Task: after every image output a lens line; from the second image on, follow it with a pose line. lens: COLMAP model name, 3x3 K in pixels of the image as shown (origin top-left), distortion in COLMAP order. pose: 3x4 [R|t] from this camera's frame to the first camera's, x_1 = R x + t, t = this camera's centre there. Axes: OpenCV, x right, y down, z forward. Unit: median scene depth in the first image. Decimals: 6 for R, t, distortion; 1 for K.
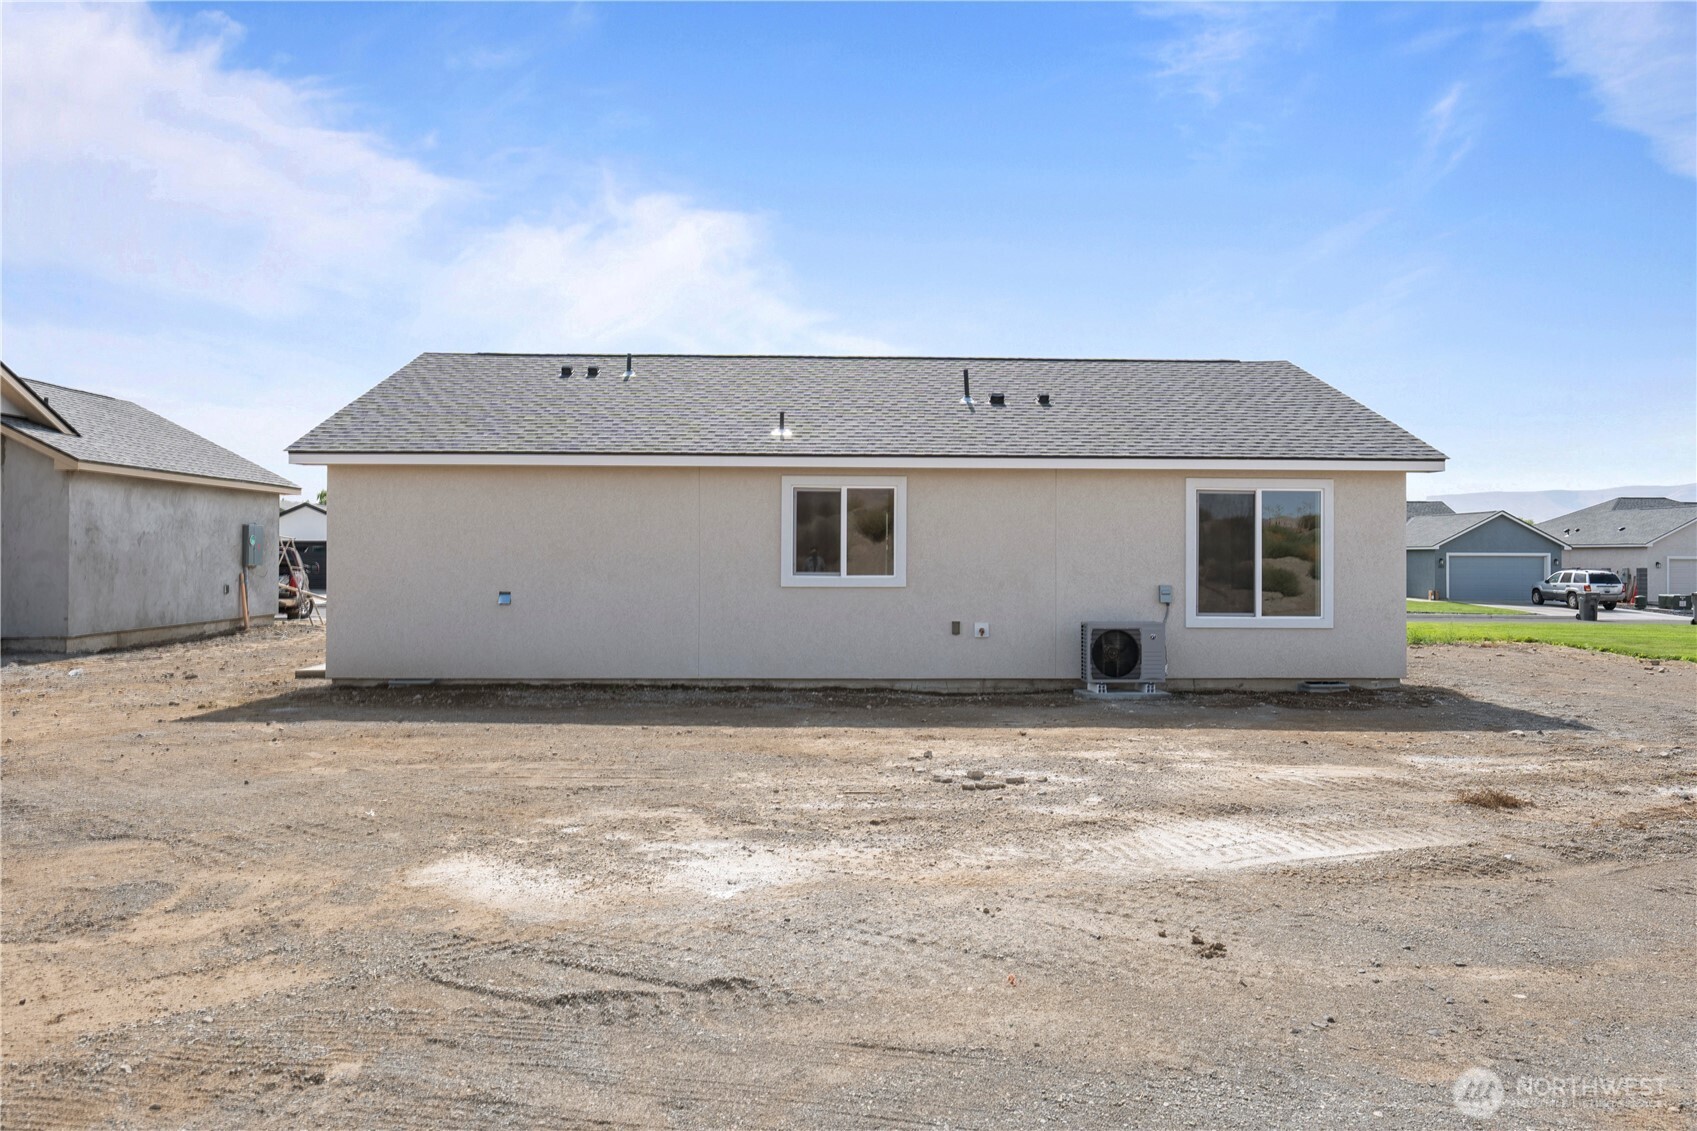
lens RADIAL K [[1130.6, 0, 848.5], [0, 1130.6, 565.5], [0, 0, 1]] dist [-0.000196, -0.000097]
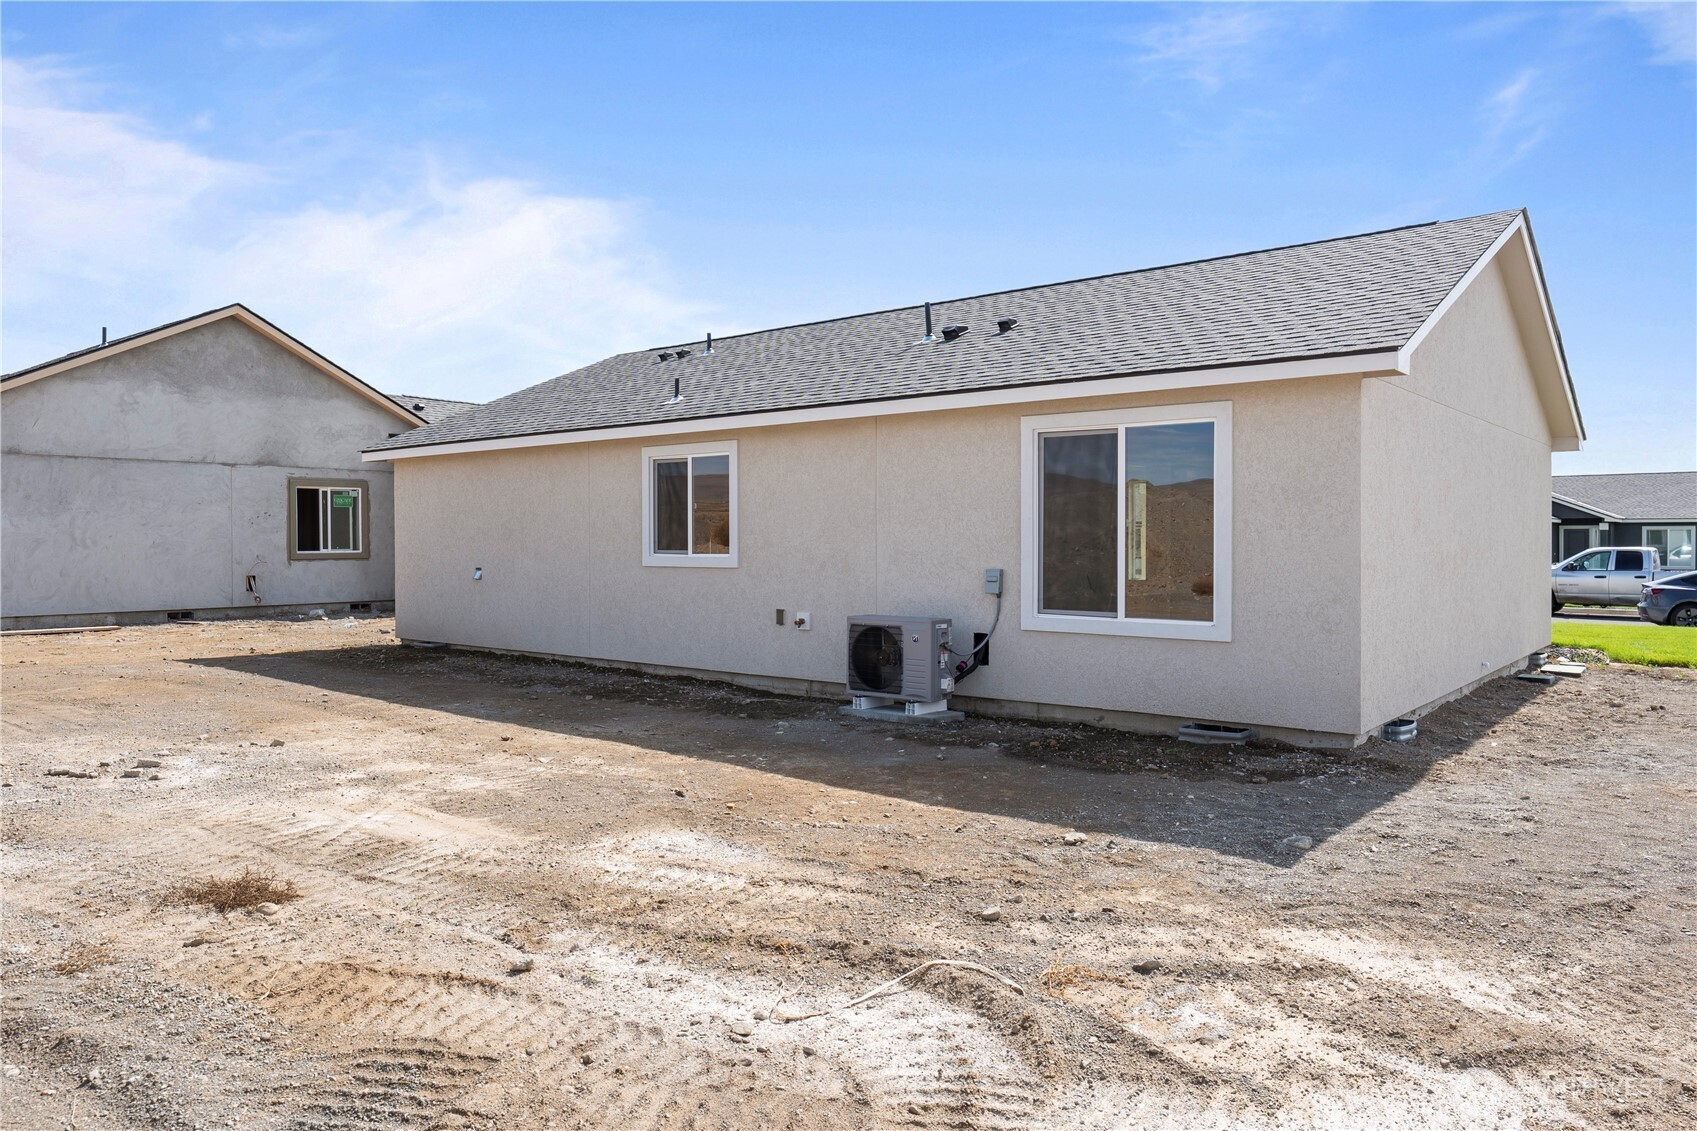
lens RADIAL K [[1130.6, 0, 848.5], [0, 1130.6, 565.5], [0, 0, 1]] dist [-0.000196, -0.000097]
pose [[0.757011, 0.009709, -0.653330, 0.680512], [0.000276, 0.999885, 0.015179, 0.004367], [0.653402, -0.011671, 0.756921, 0.398265]]
